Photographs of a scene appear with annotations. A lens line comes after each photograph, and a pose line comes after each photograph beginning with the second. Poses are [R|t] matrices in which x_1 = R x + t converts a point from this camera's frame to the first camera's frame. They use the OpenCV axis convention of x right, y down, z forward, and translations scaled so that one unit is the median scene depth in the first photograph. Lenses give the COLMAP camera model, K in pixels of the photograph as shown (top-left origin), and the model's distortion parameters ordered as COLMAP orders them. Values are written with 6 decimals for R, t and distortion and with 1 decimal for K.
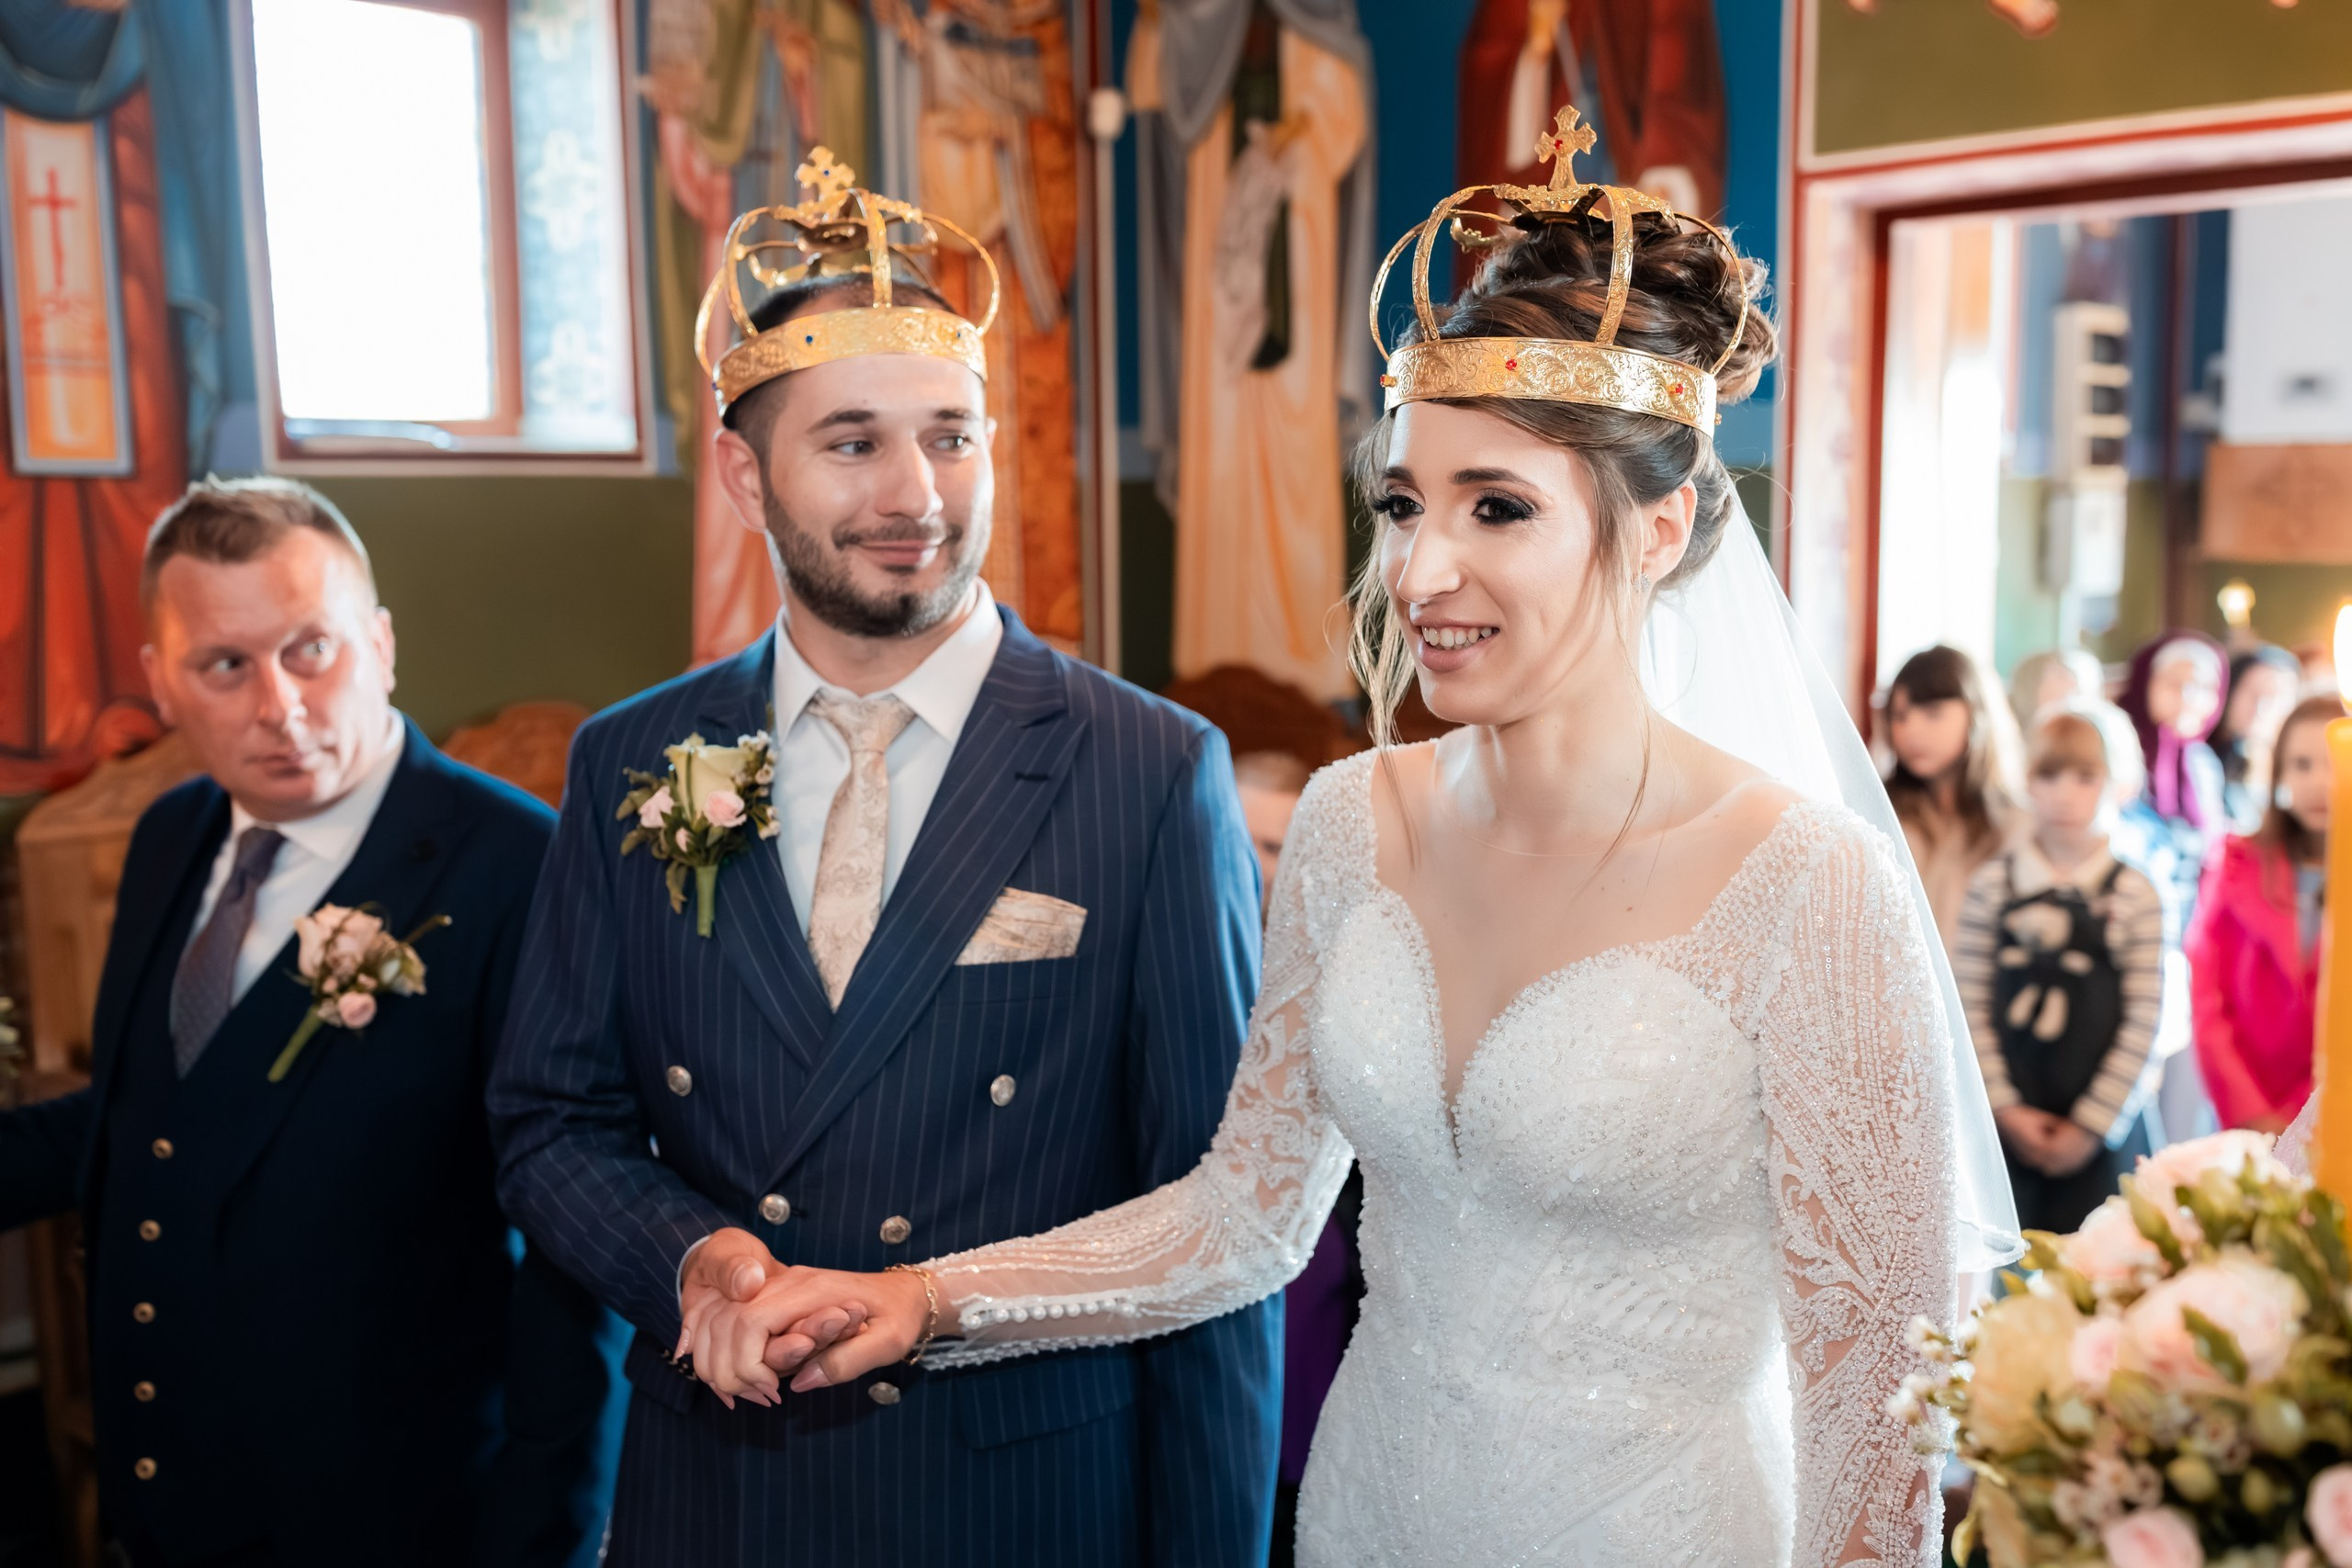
lens RADIAL K [[2249.0, 0, 1176.0], [0, 2249.0, 784.0], [0, 0, 1]] dist [-0.007979, -0.020403]
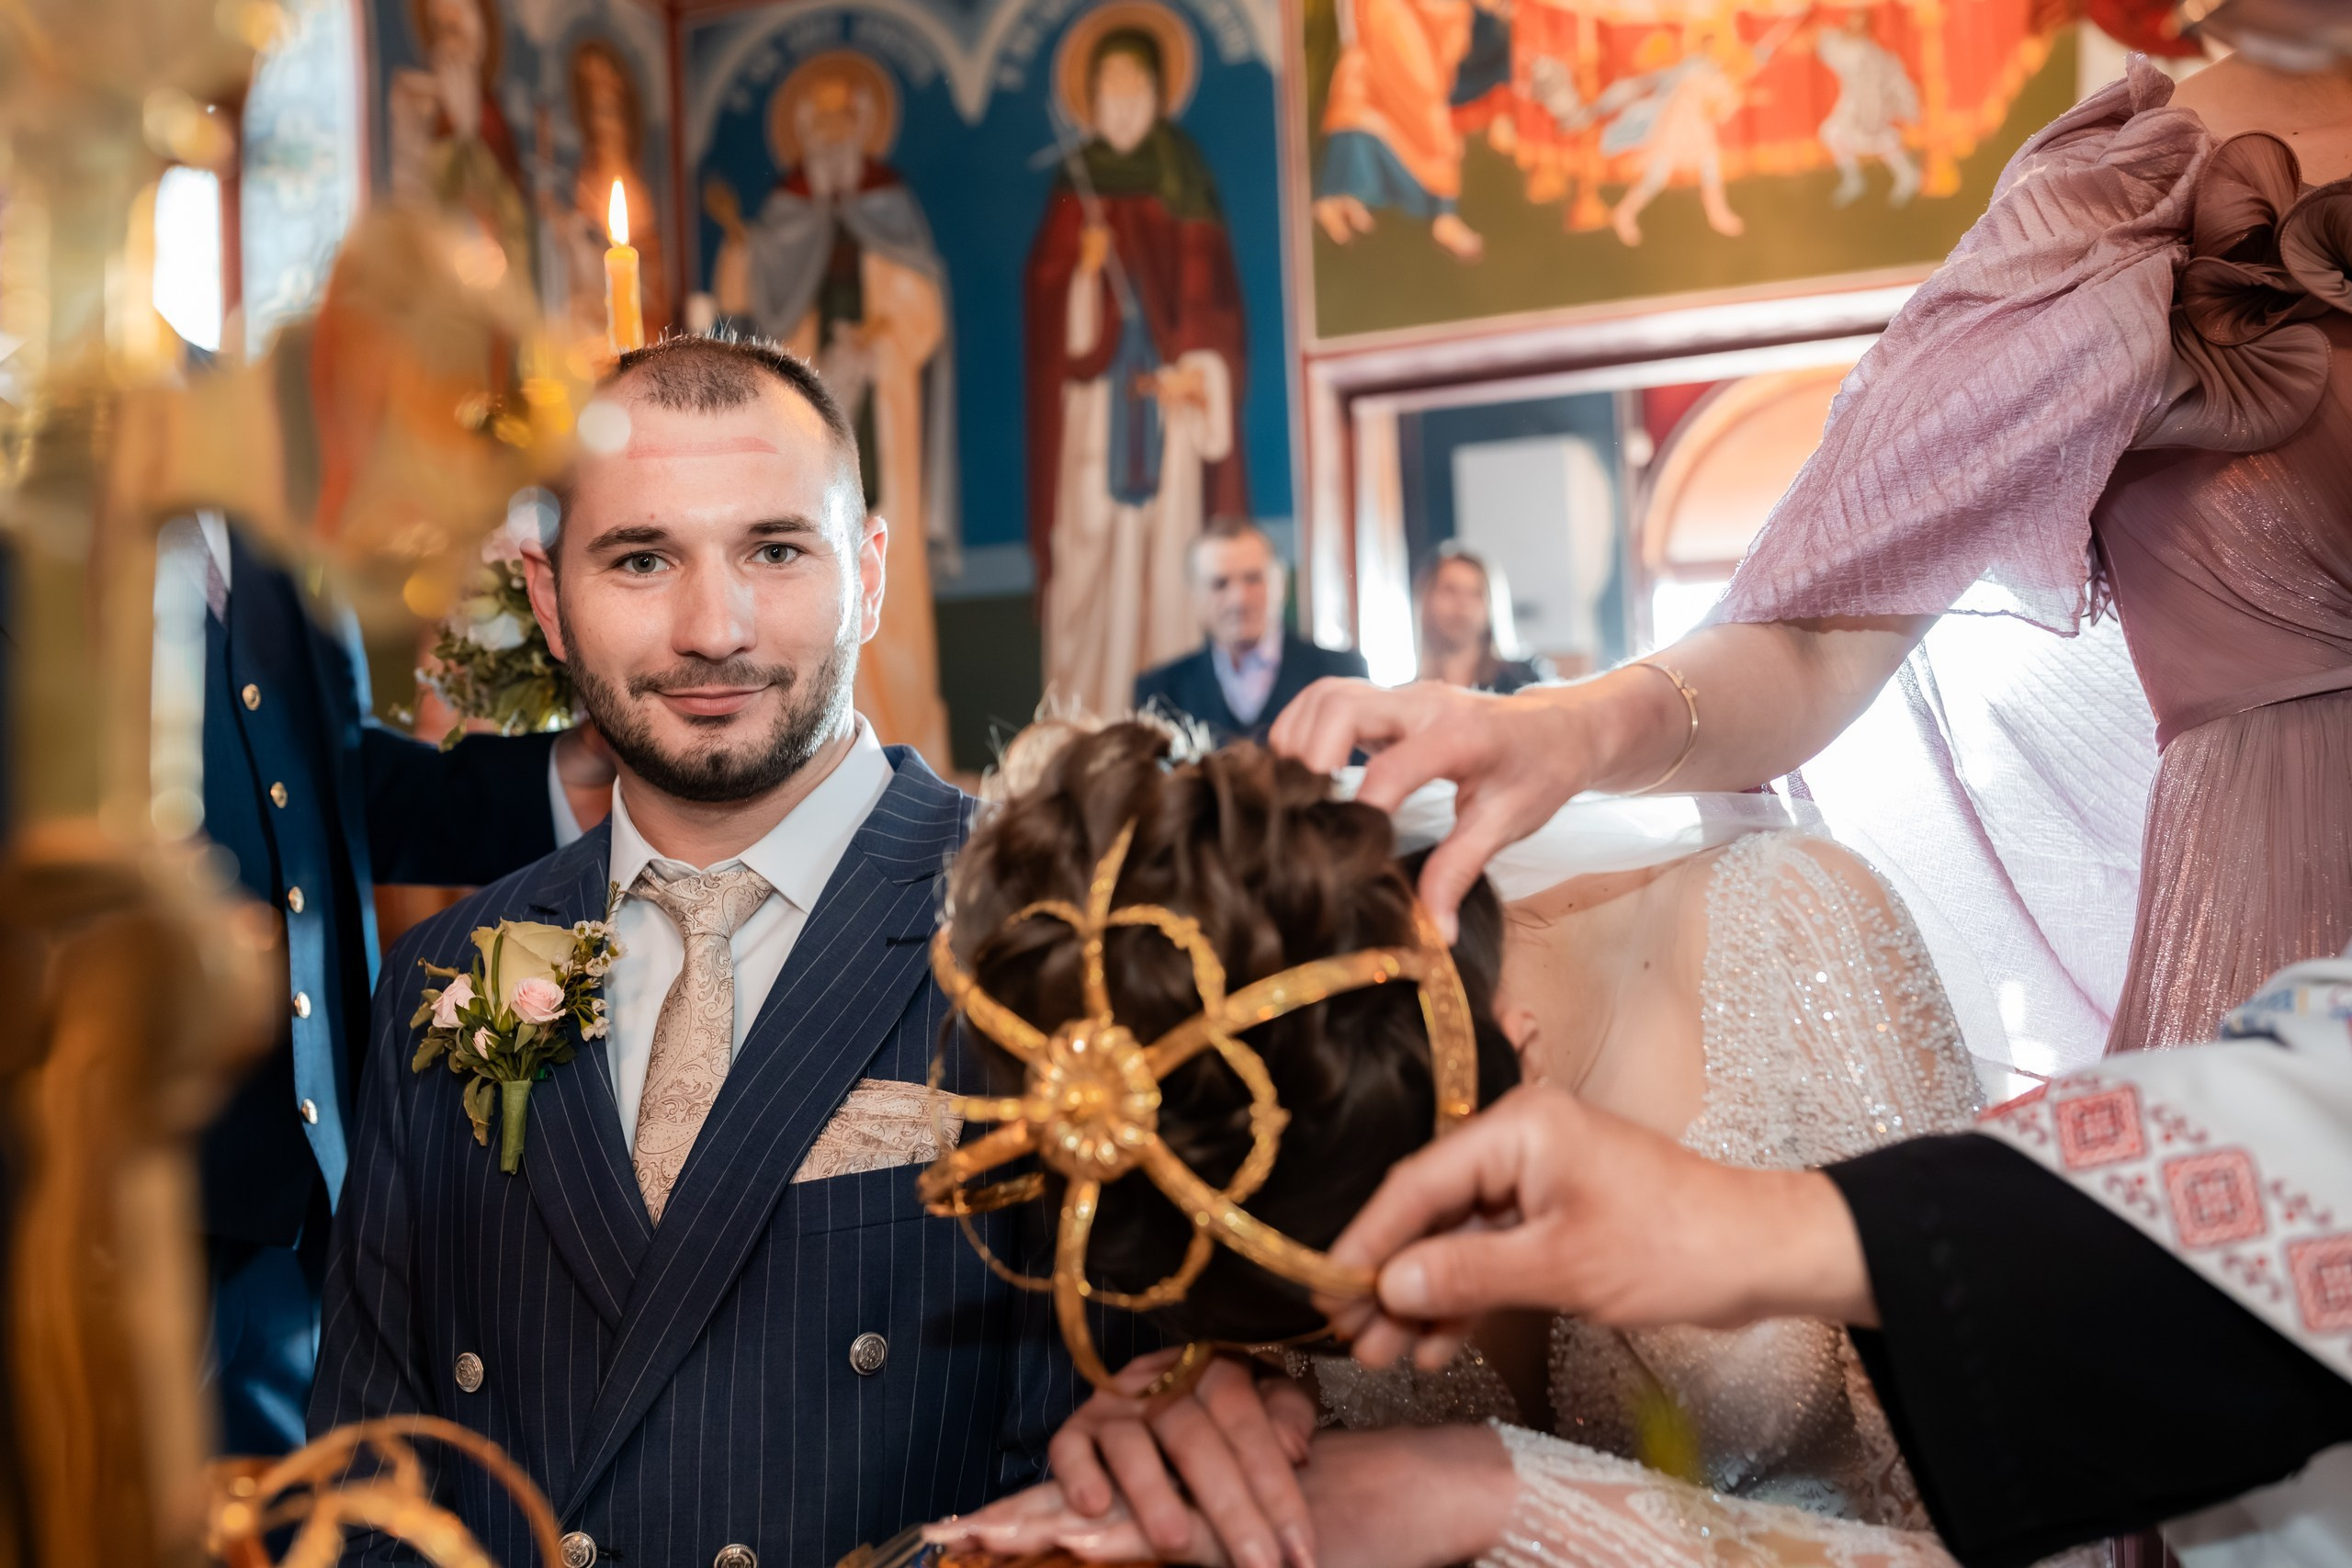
lens RADIAL K [[2249.0, 0, 1176.0], [0, 2249.0, 784.0], [0, 0, 1]] dist [-0.007979, -0.020403]
pose [[0.922127, -0.009255, 0.386776, -0.298816], [0.079824, 0.982755, -0.166795, 0.189727], [-0.378562, 0.184681, 0.906964, -0.152509]]
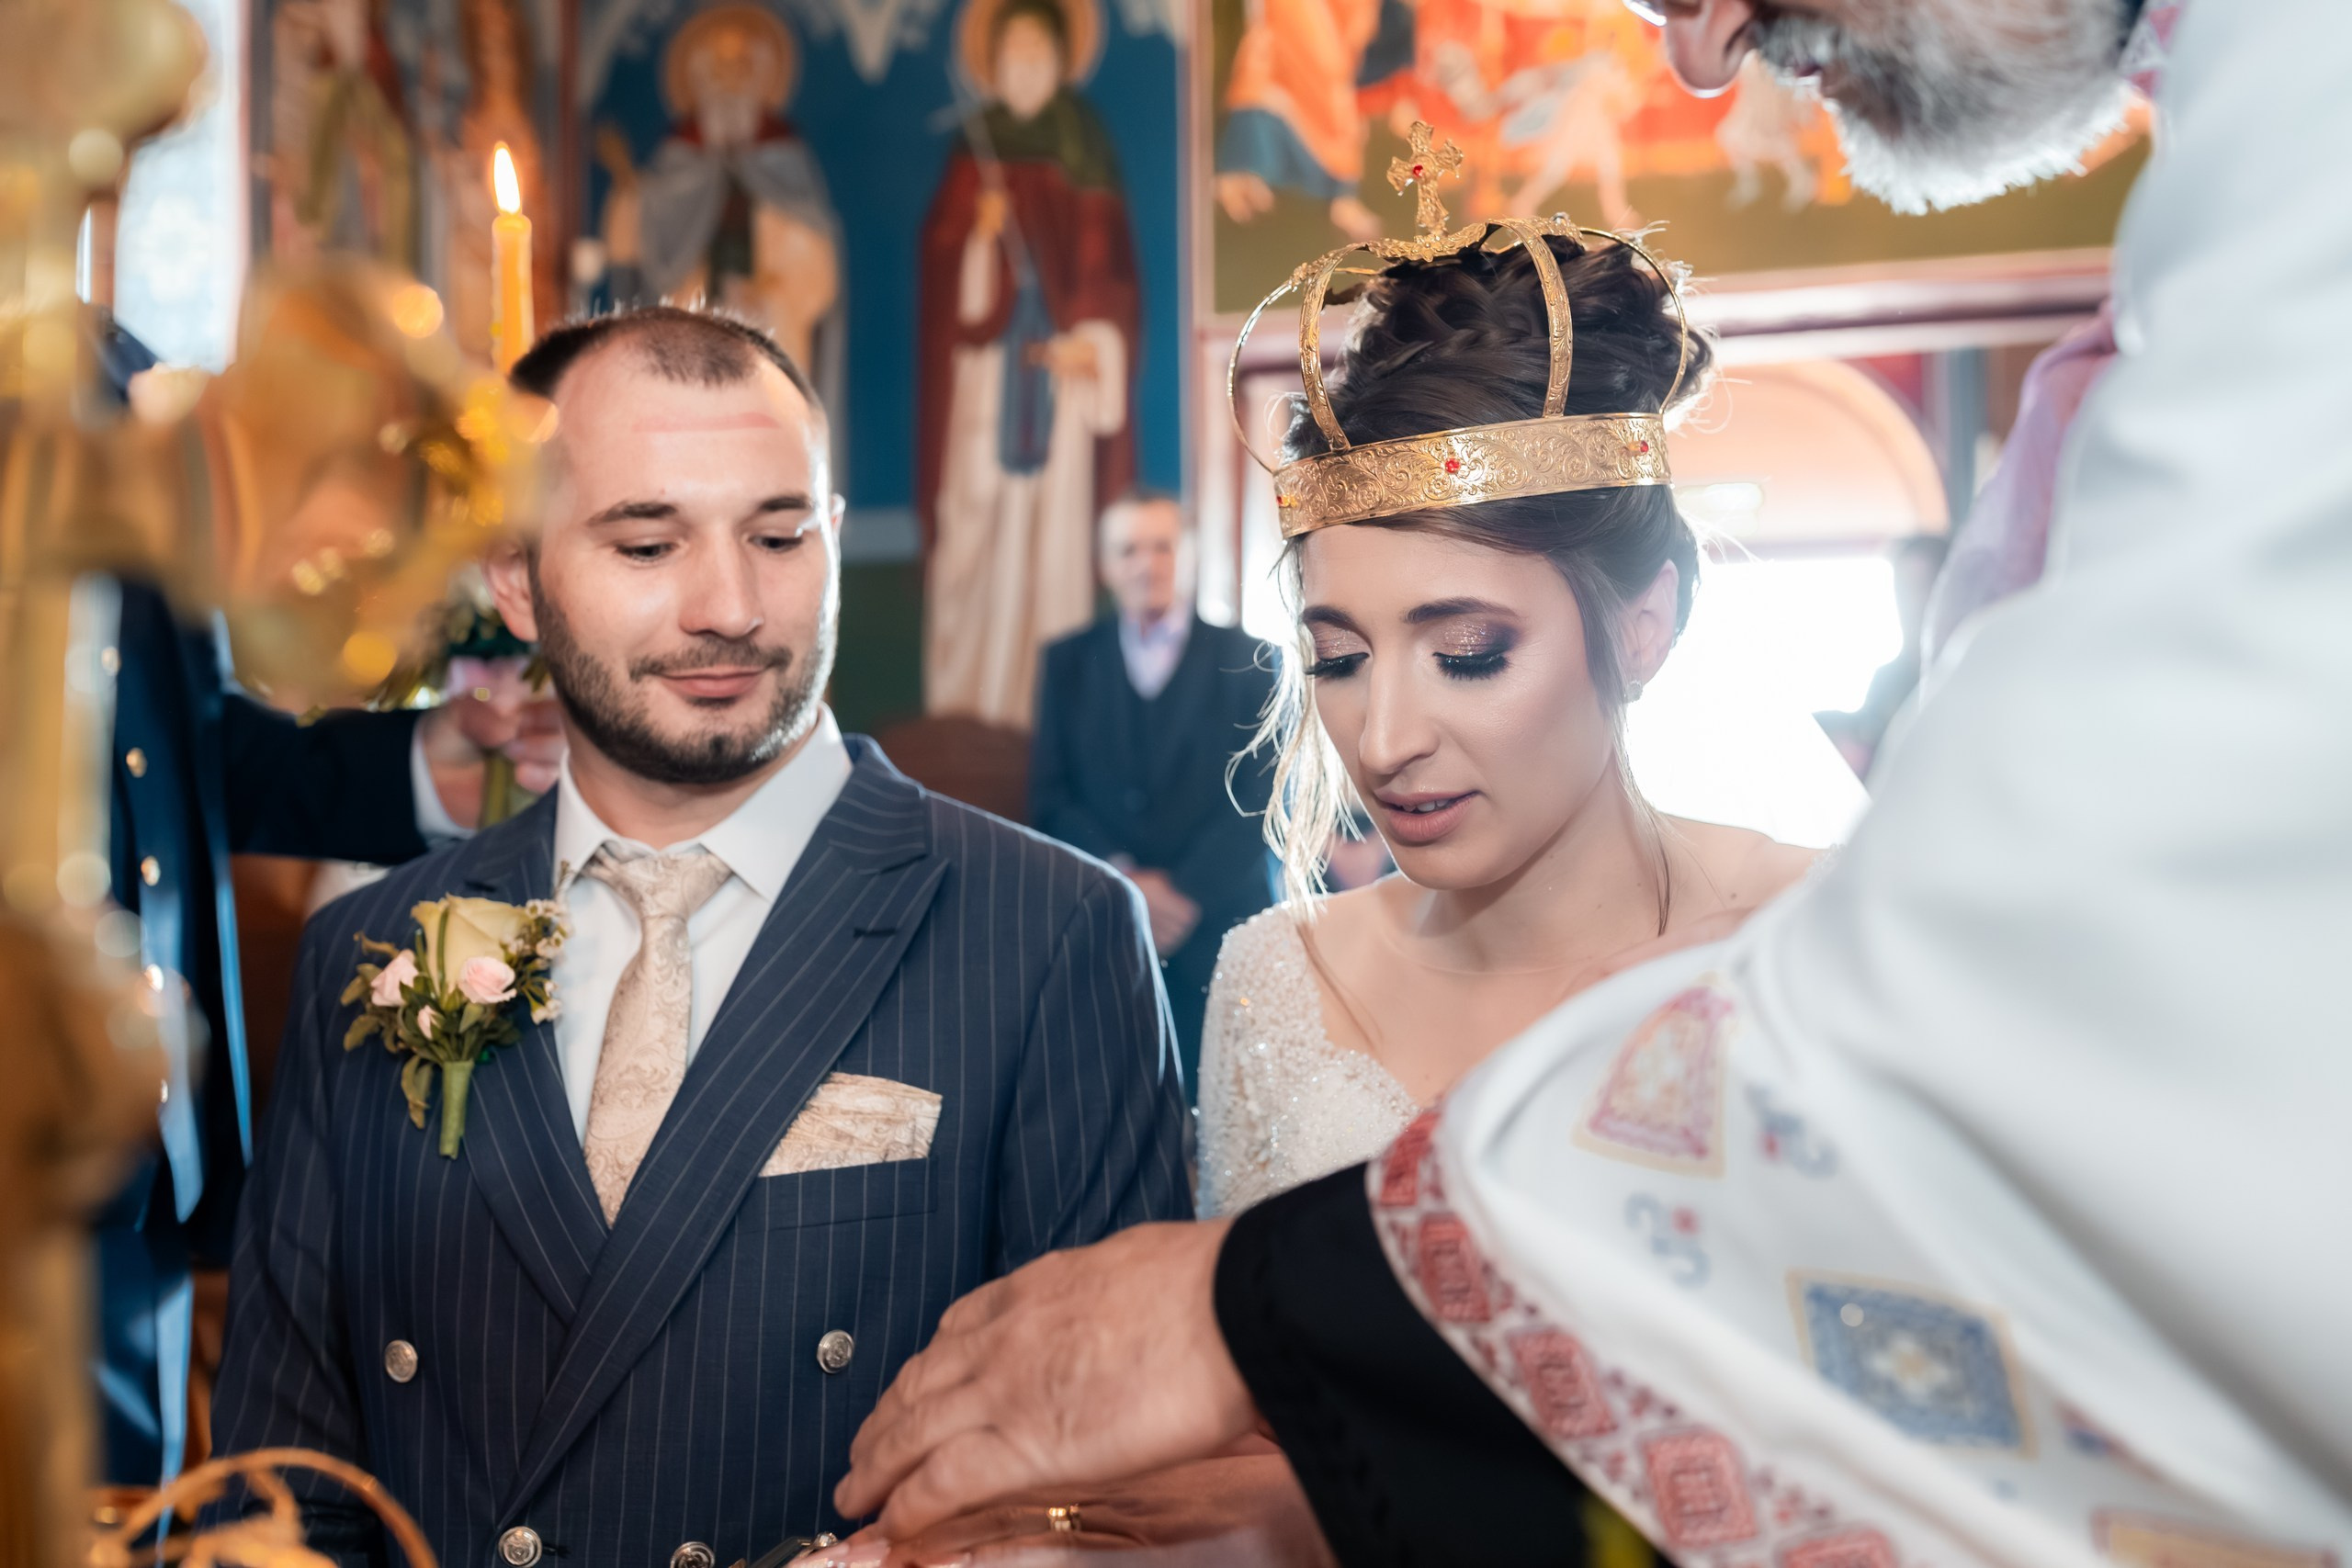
lens RADIAL K [[2249.0, 0, 1176.0], [0, 2249.0, 784.0], [0, 0, 1]] dist [-0.007979, -0.020403]
pose [[0.894597, 0.014693, 0.446632, -0.312433], [0.057932, 0.987212, -0.148515, 0.184568], [-0.443103, 0.158736, 0.882306, -0.144139]]
